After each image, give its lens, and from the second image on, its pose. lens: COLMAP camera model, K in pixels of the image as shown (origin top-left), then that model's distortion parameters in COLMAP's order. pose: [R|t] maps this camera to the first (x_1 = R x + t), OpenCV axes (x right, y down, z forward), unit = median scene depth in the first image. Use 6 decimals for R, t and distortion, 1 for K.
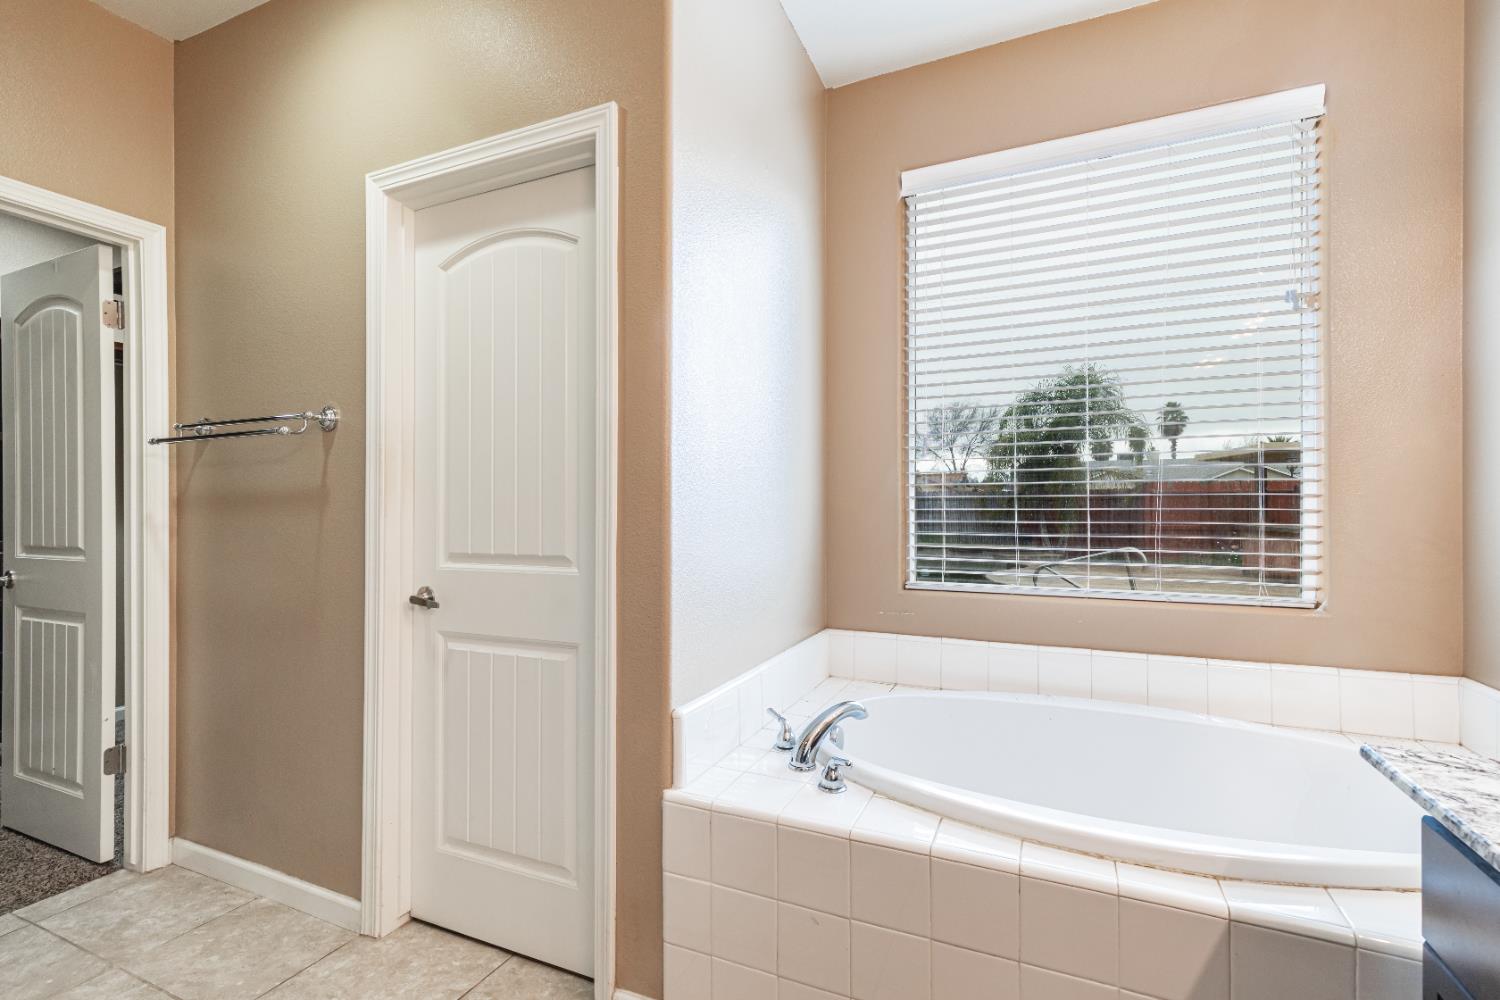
lens RADIAL K [[689.5, 0, 737.8], [0, 689.5, 503.9], [0, 0, 1]] dist [0.007427, -0.000799]
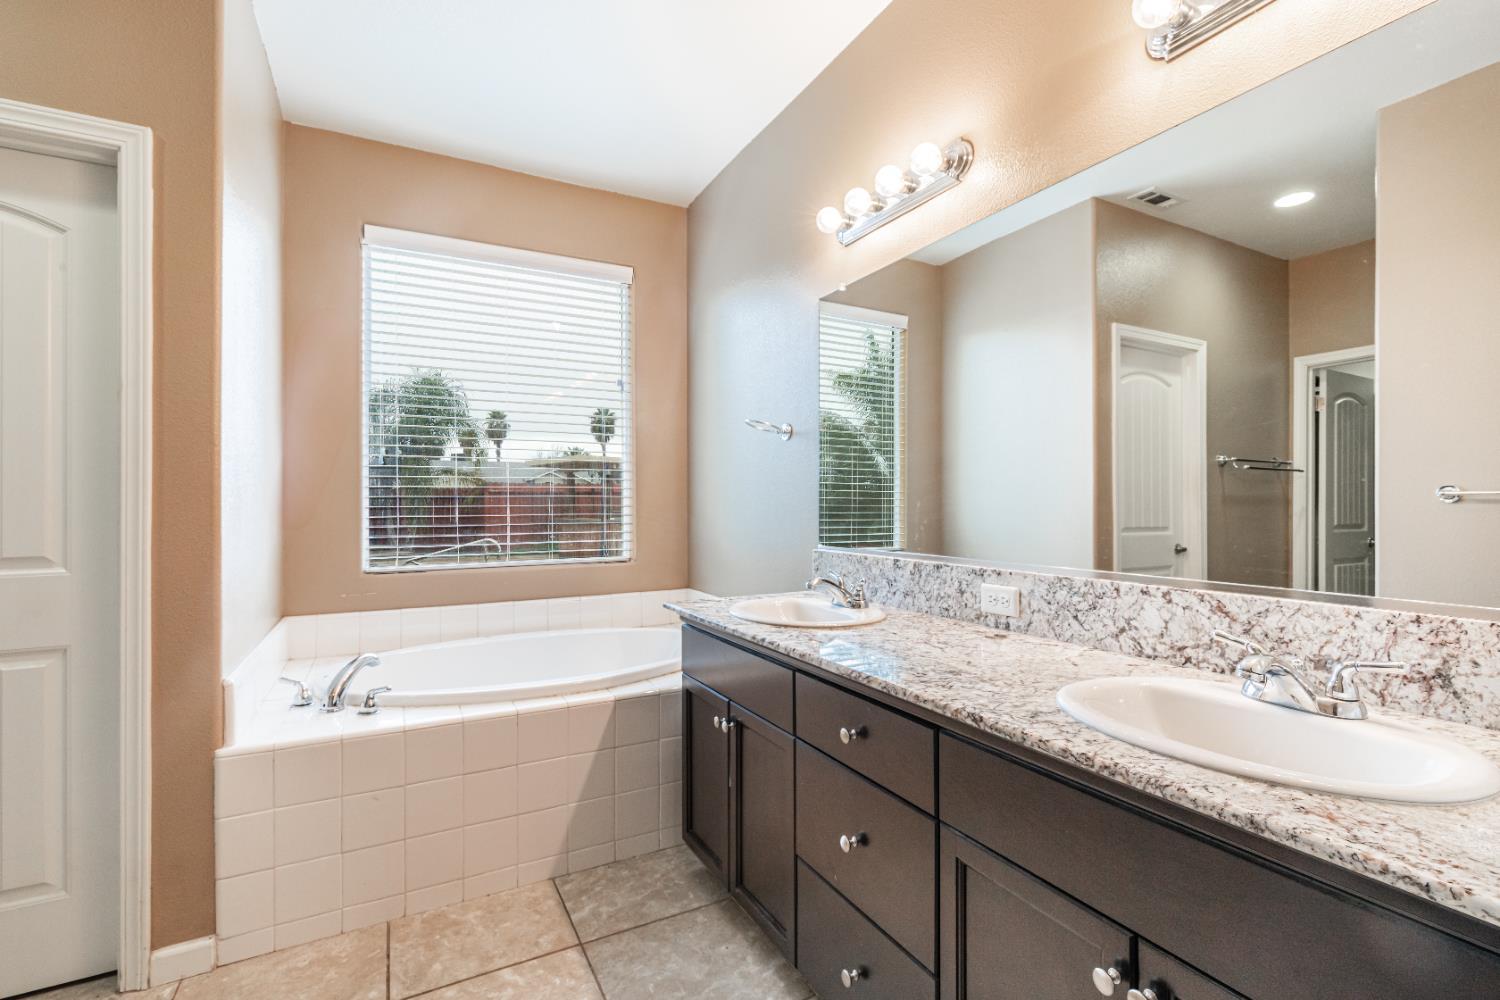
lens RADIAL K [[689.5, 0, 743.8], [0, 689.5, 500.4], [0, 0, 1]] dist [0.007427, -0.000799]
pose [[0.620853, 0.000925, 0.783927, -0.453725], [0.002024, 0.999994, -0.002783, 0.003229], [-0.783925, 0.003315, 0.620847, -0.396550]]
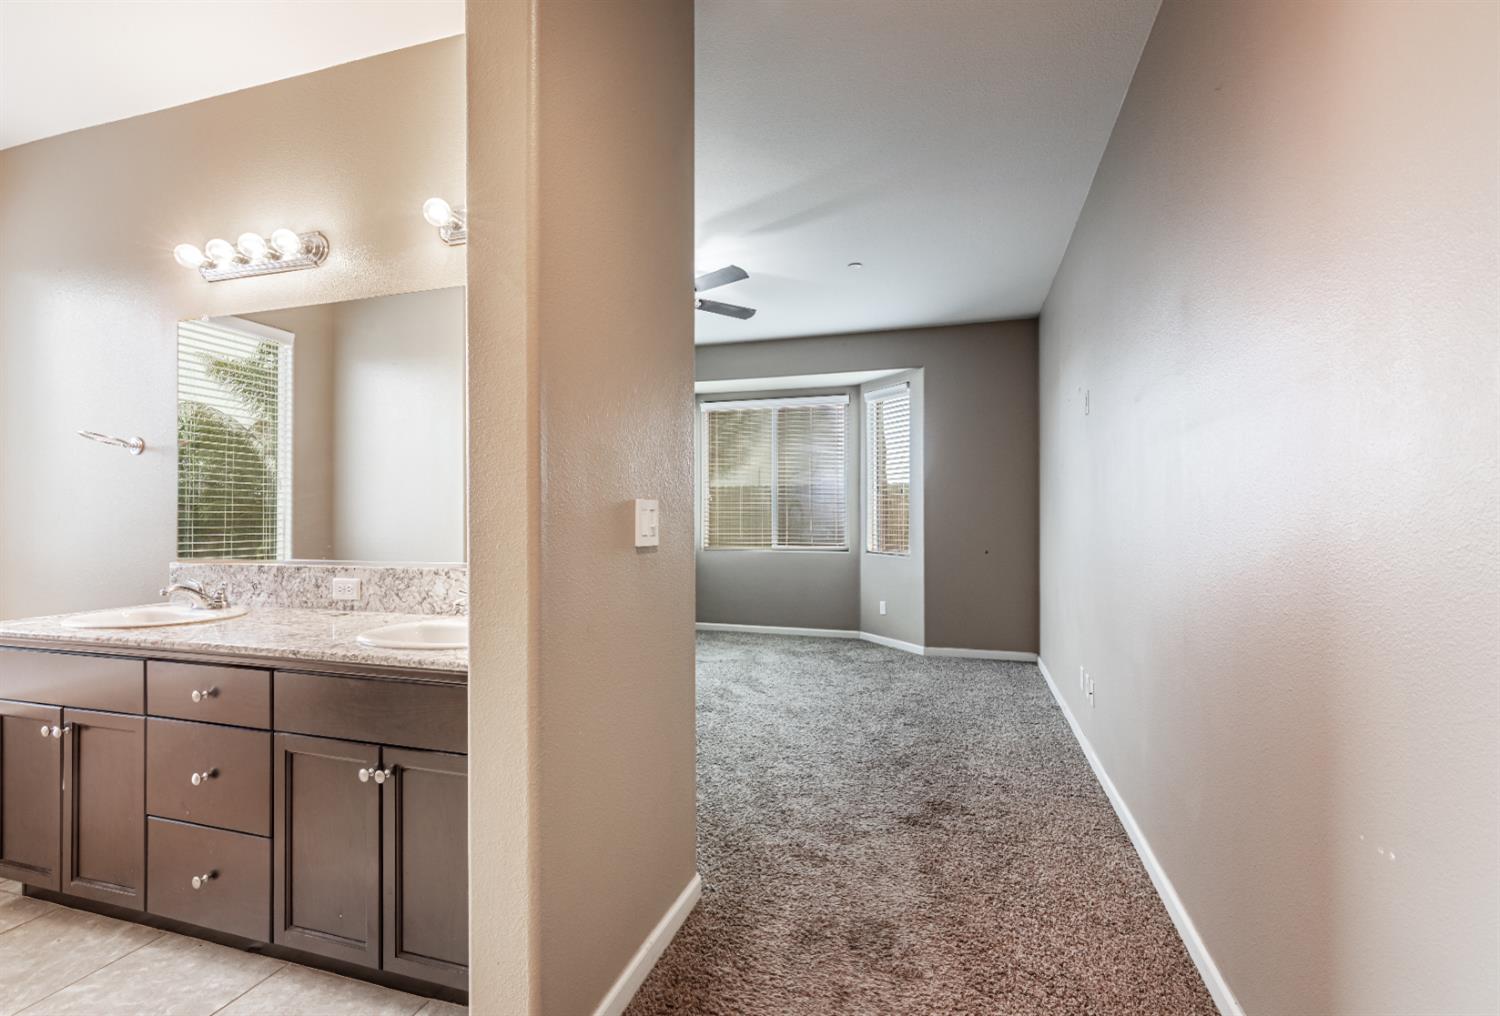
lens RADIAL K [[689.5, 0, 743.2], [0, 689.5, 513.5], [0, 0, 1]] dist [0.007427, -0.000799]
pose [[-0.112607, 0.001203, 0.993639, -0.911143], [0.002437, 0.999997, -0.000934, 0.000013], [-0.993637, 0.002317, -0.112610, -0.710860]]
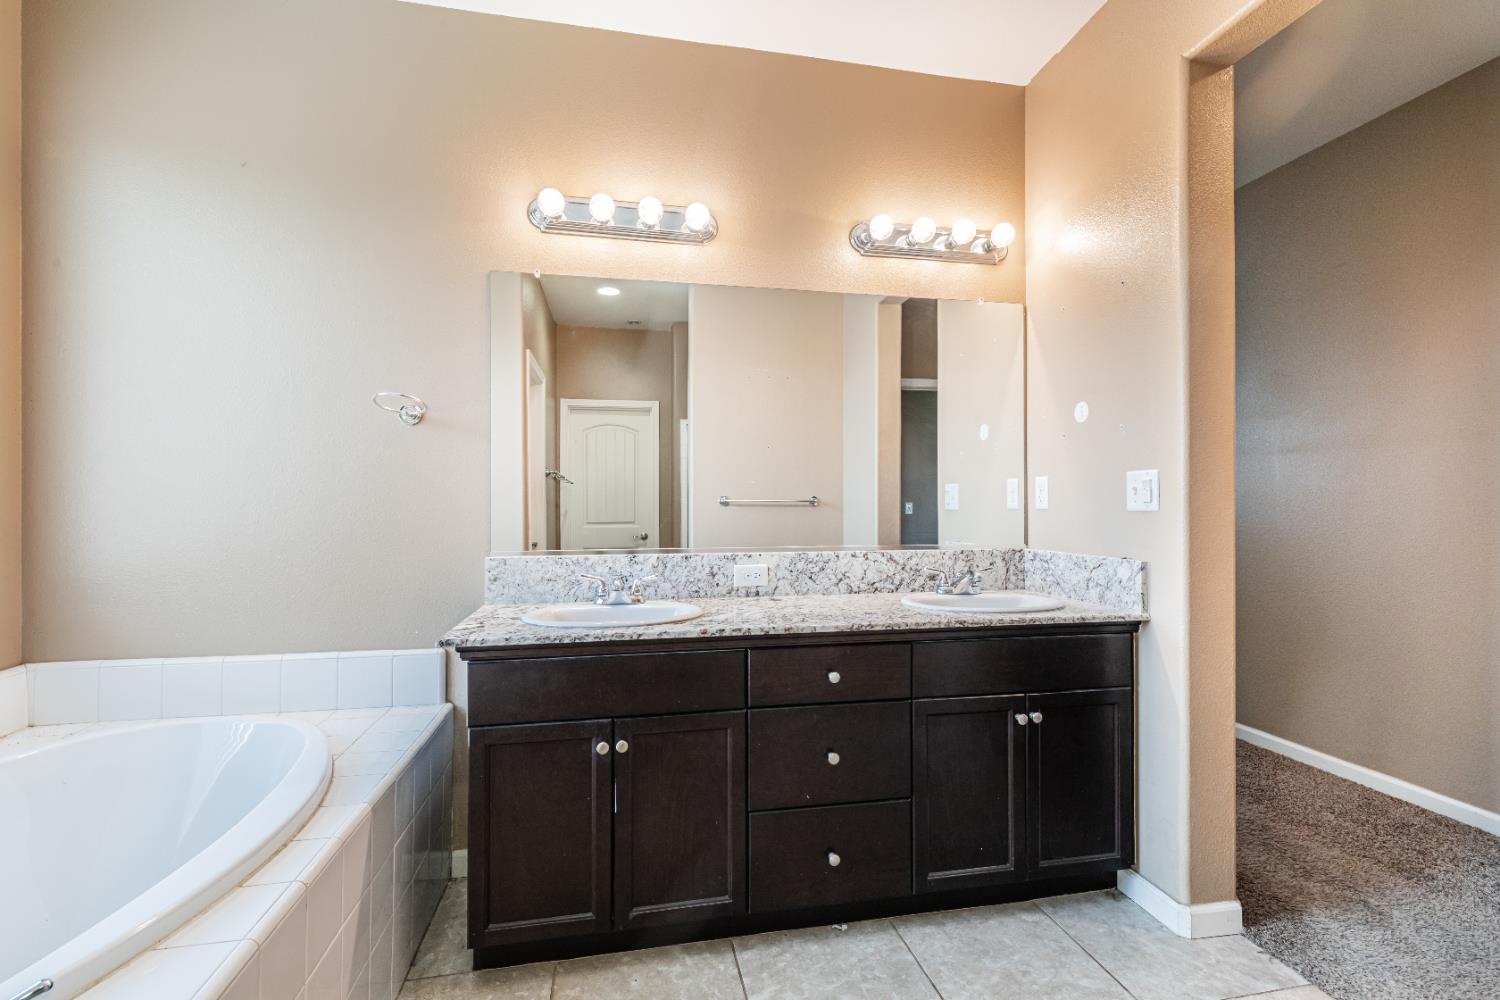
lens RADIAL K [[689.5, 0, 747.3], [0, 689.5, 498.9], [0, 0, 1]] dist [0.007427, -0.000799]
pose [[-0.579164, 0.010500, 0.815144, -0.550043], [0.002366, 0.999934, -0.011199, 0.010368], [-0.815208, -0.004557, -0.579151, 0.813442]]
